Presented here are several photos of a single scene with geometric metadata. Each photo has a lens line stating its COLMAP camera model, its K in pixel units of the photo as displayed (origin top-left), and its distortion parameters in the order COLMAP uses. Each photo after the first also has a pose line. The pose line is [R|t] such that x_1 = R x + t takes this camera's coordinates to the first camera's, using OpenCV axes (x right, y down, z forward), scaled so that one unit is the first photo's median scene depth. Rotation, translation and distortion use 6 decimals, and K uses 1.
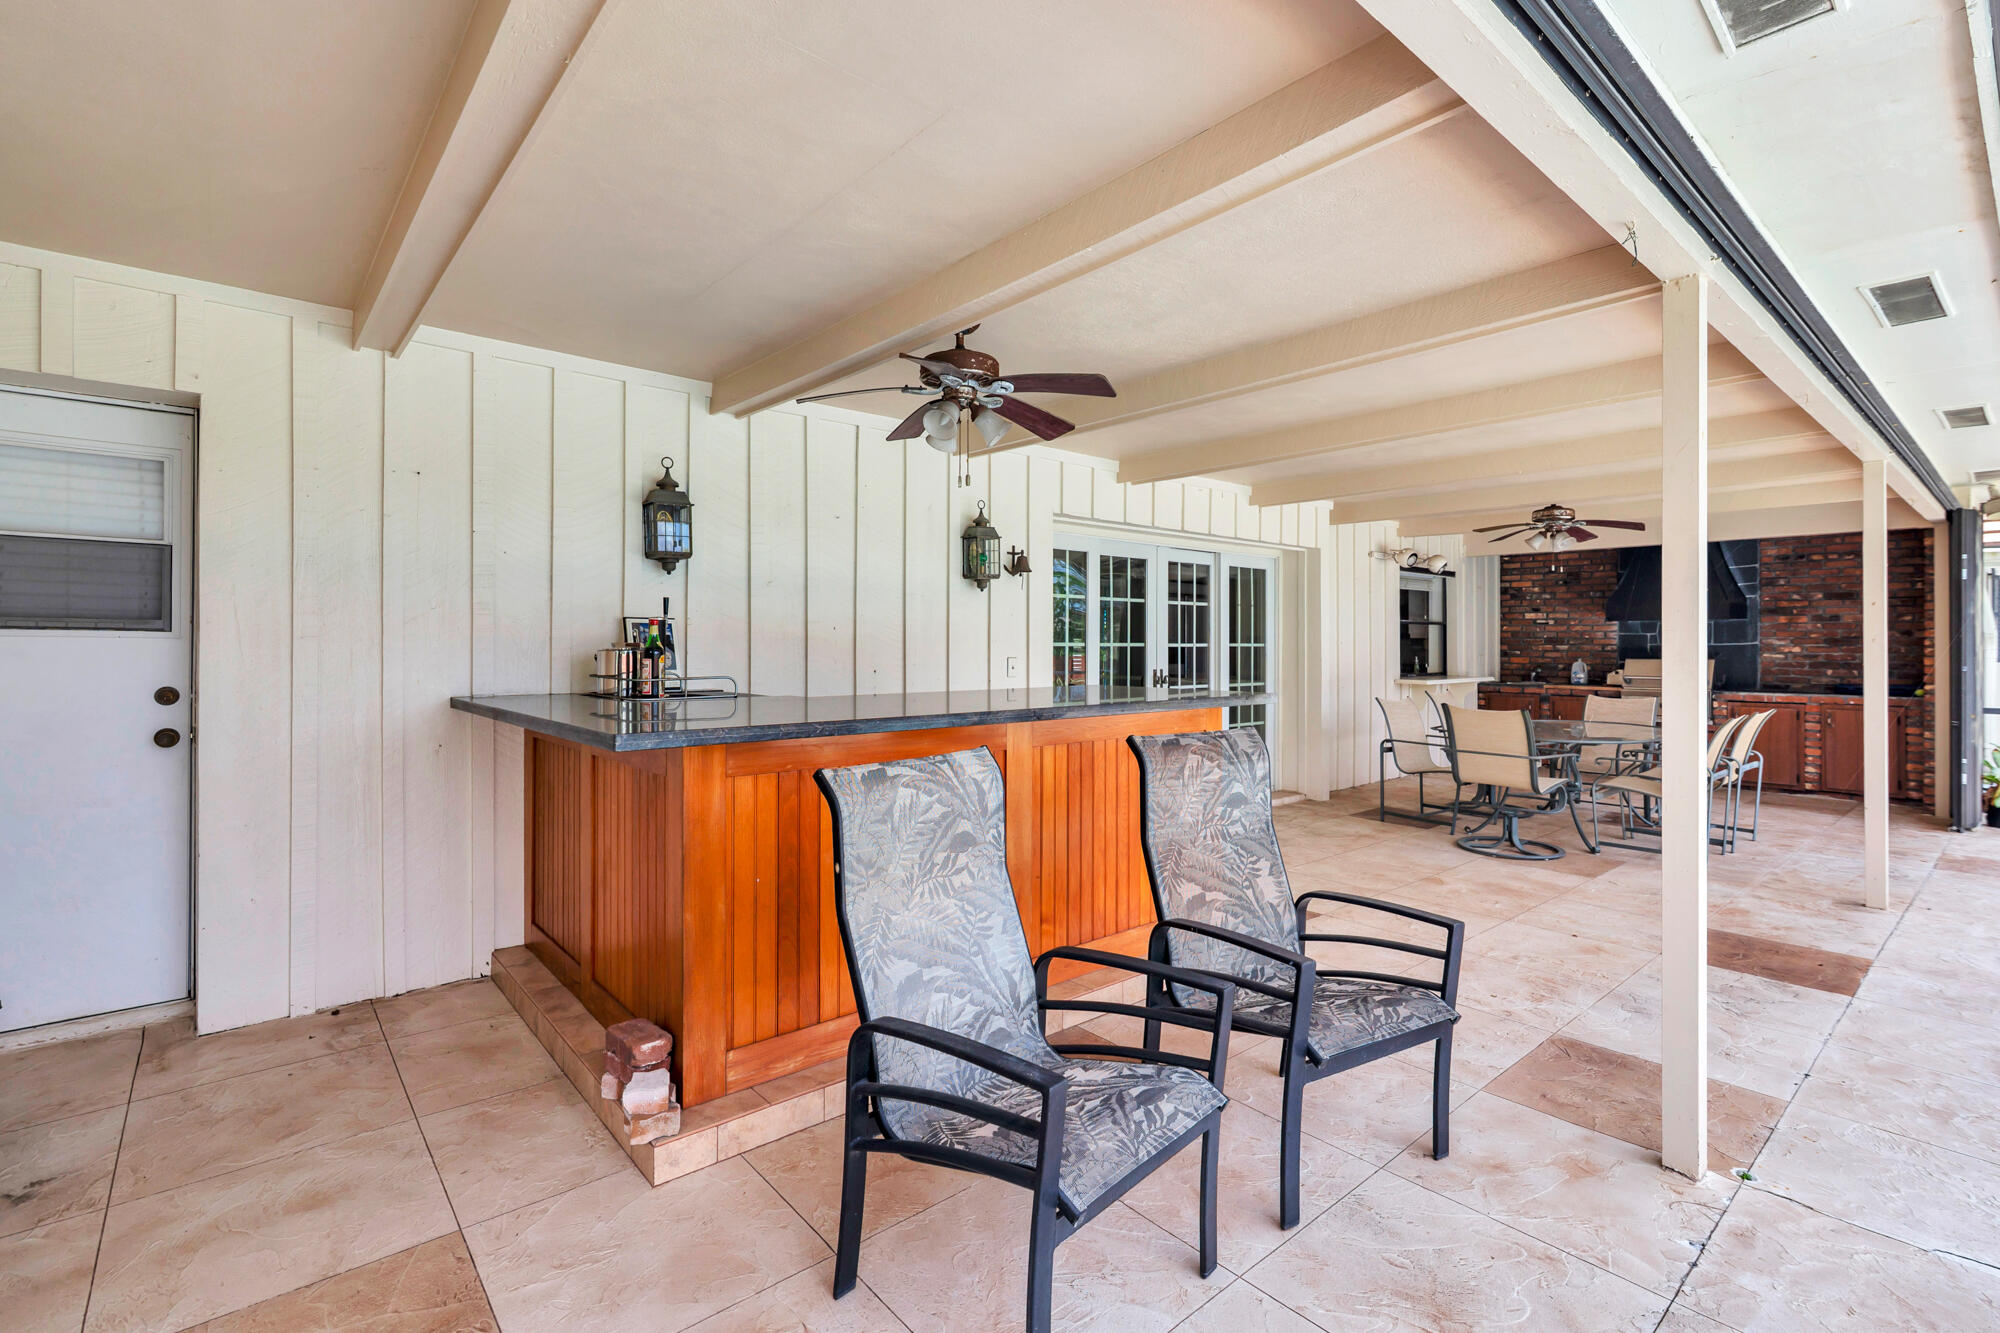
lens RADIAL K [[934.5, 0, 1038.0], [0, 934.5, 639.5], [0, 0, 1]] dist [-0.001461, -0.000674]
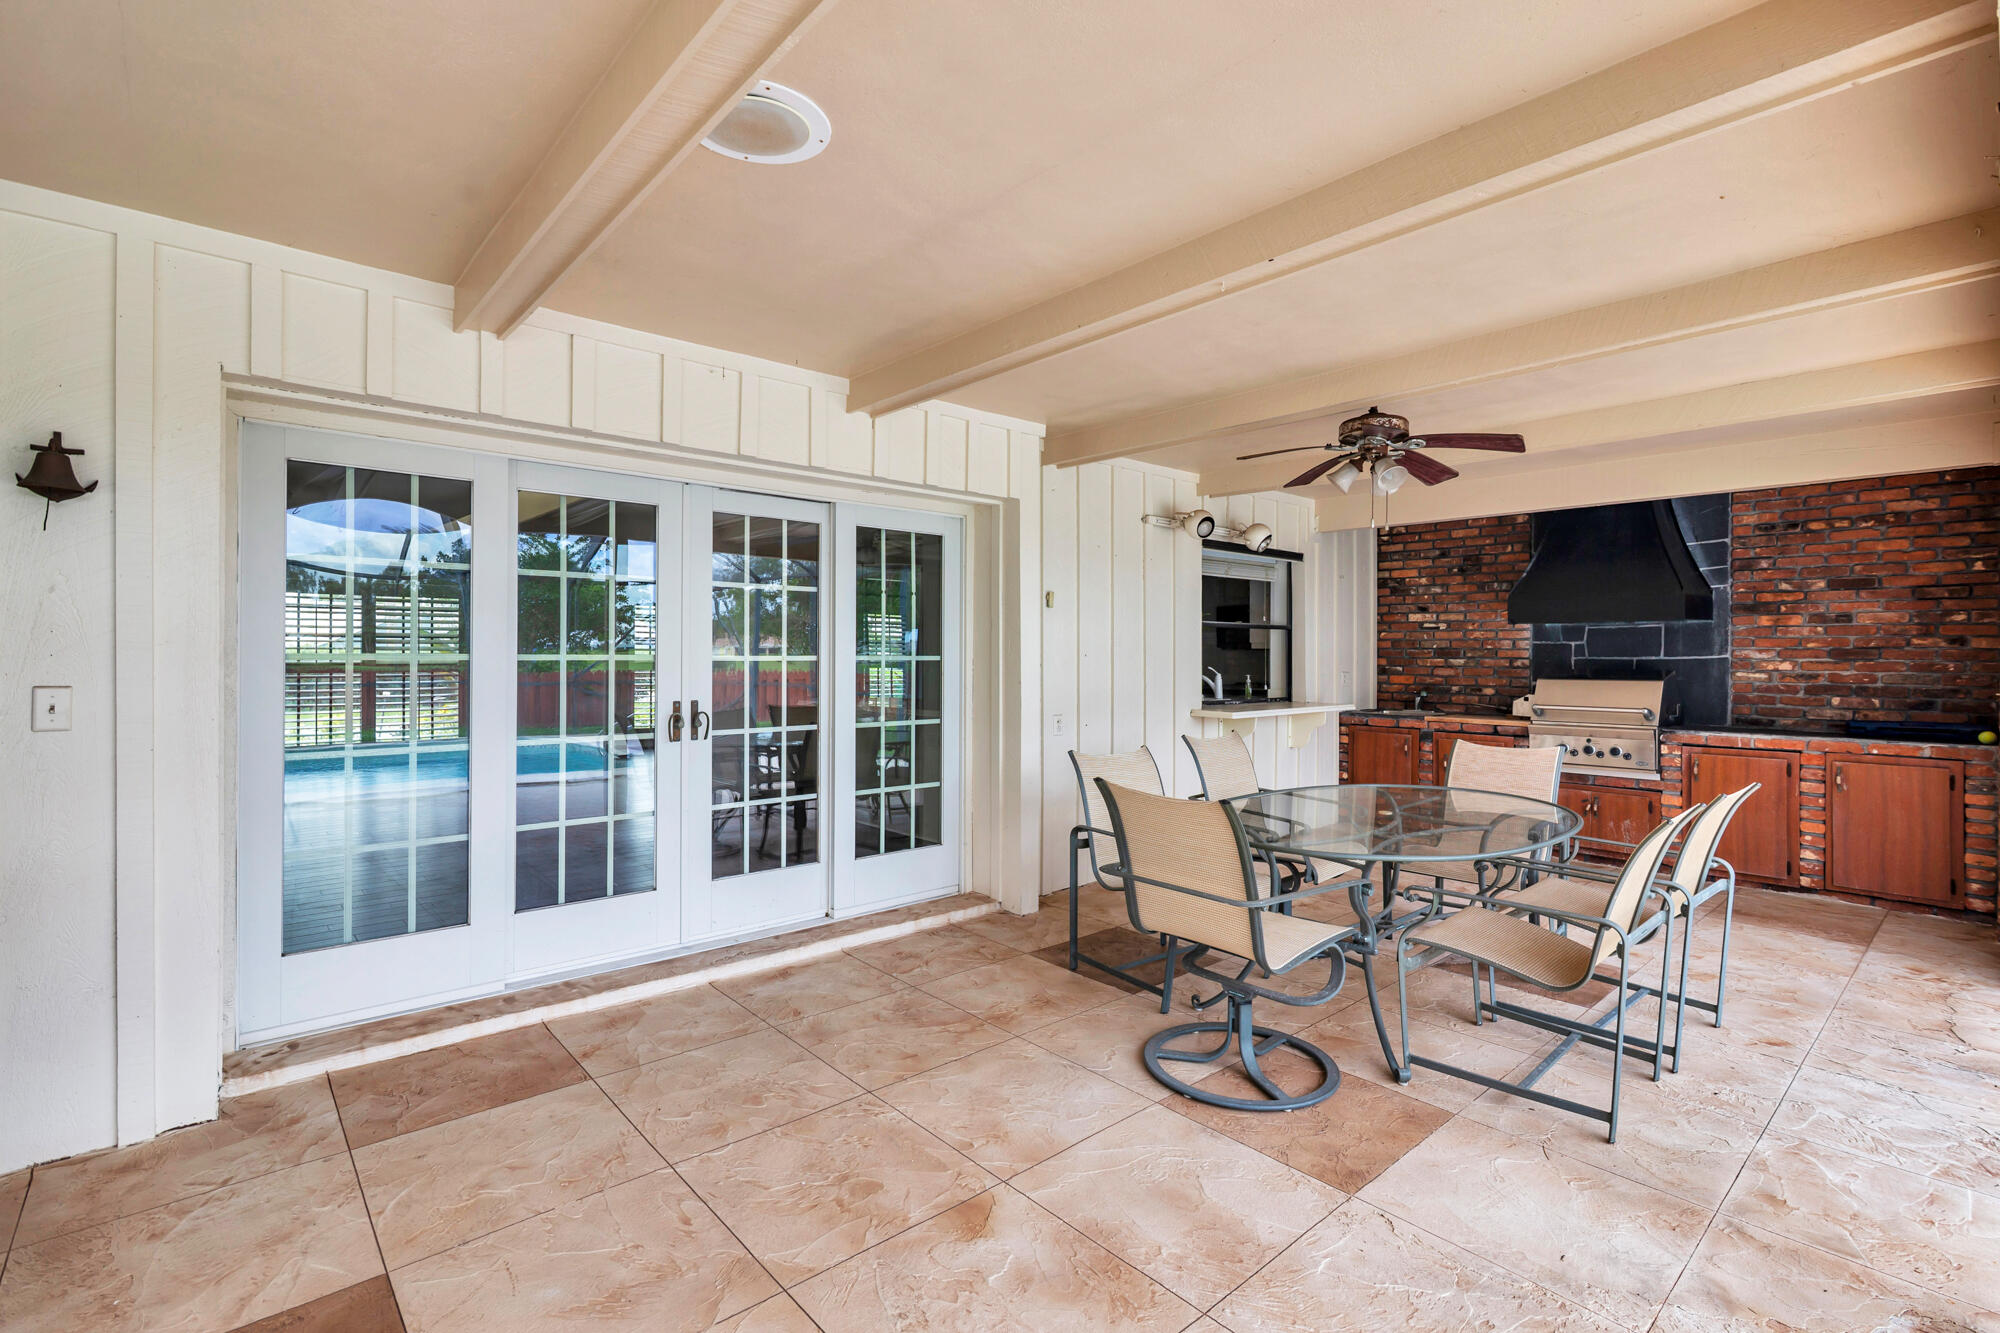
lens RADIAL K [[934.5, 0, 1043.4], [0, 934.5, 656.1], [0, 0, 1]] dist [-0.001461, -0.000674]
pose [[0.999738, 0.001344, 0.022828, 0.269954], [-0.001447, 0.999989, 0.004499, 0.001429], [-0.022822, -0.004531, 0.999729, 0.348432]]
